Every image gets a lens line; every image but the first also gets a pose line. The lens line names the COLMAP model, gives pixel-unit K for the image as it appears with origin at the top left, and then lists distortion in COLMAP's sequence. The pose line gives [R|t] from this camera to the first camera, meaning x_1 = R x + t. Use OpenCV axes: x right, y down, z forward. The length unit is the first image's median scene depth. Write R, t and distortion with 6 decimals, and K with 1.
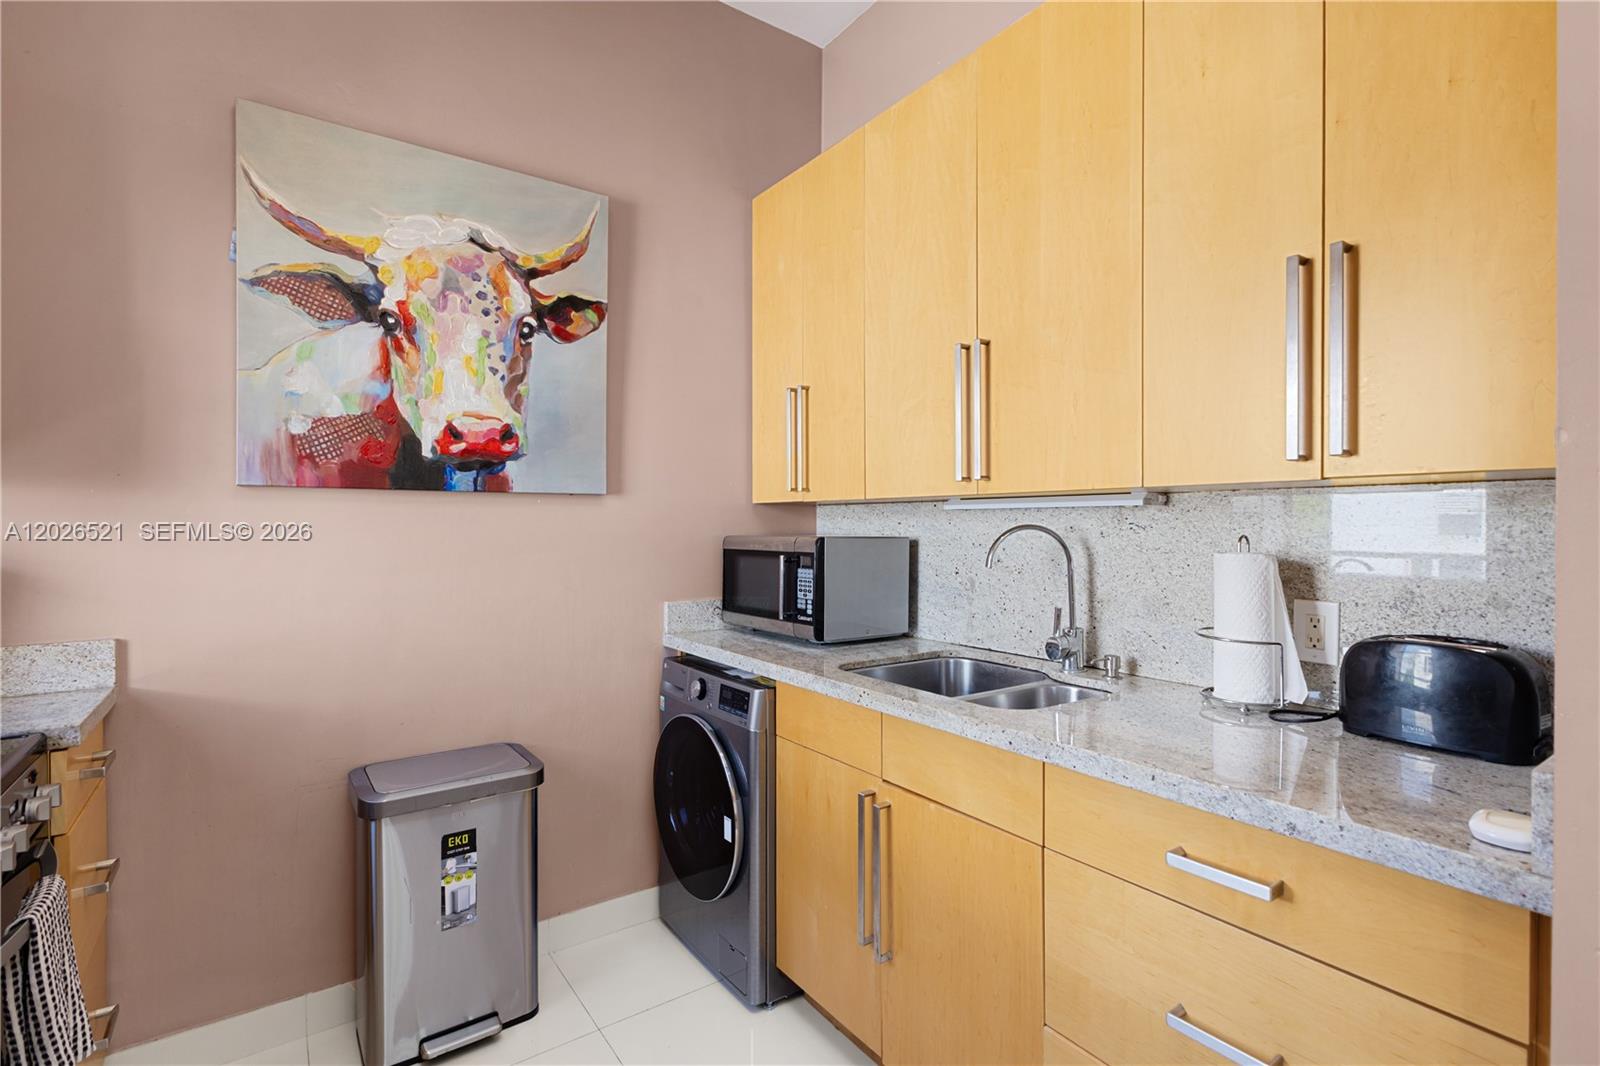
lens RADIAL K [[760.0, 0, 792.8], [0, 760.0, 528.1], [0, 0, 1]] dist [0.001201, 0.000276]
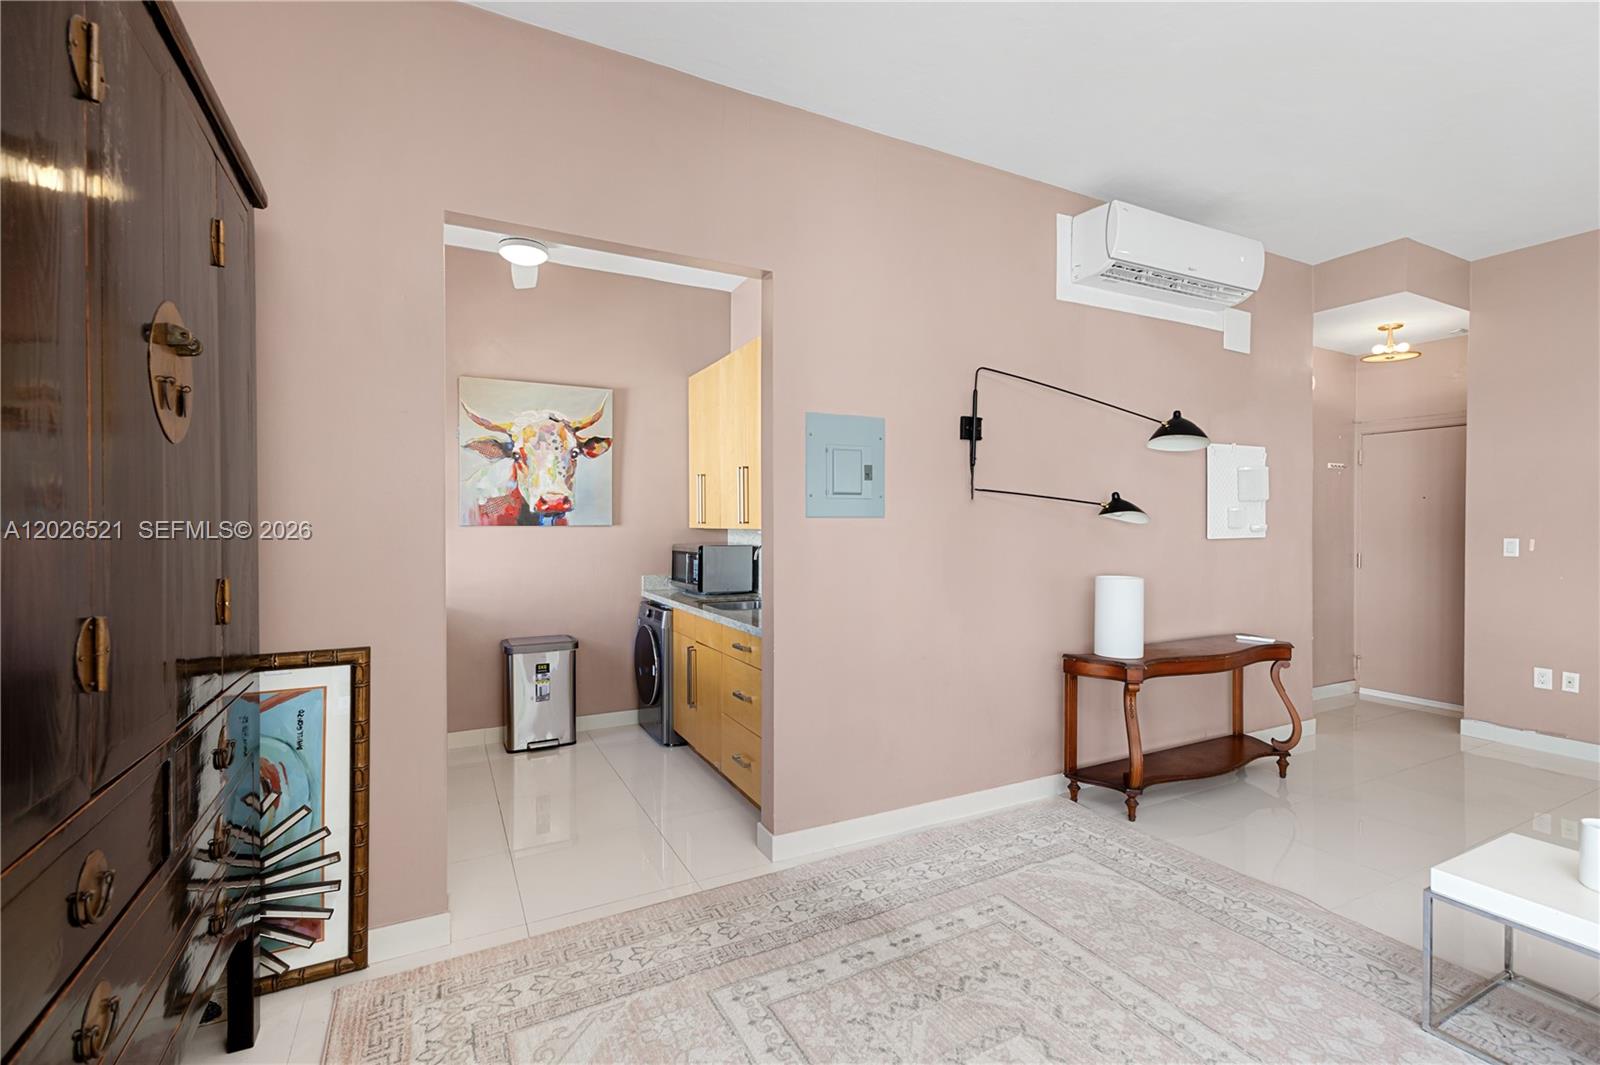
lens RADIAL K [[699.3, 0, 805.2], [0, 699.3, 531.3], [0, 0, 1]] dist [0.004212, 0.000317]
pose [[0.992395, -0.000212, -0.123093, 0.612309], [0.000696, 0.999992, 0.003886, -0.038904], [0.123092, -0.003943, 0.992387, -1.026447]]
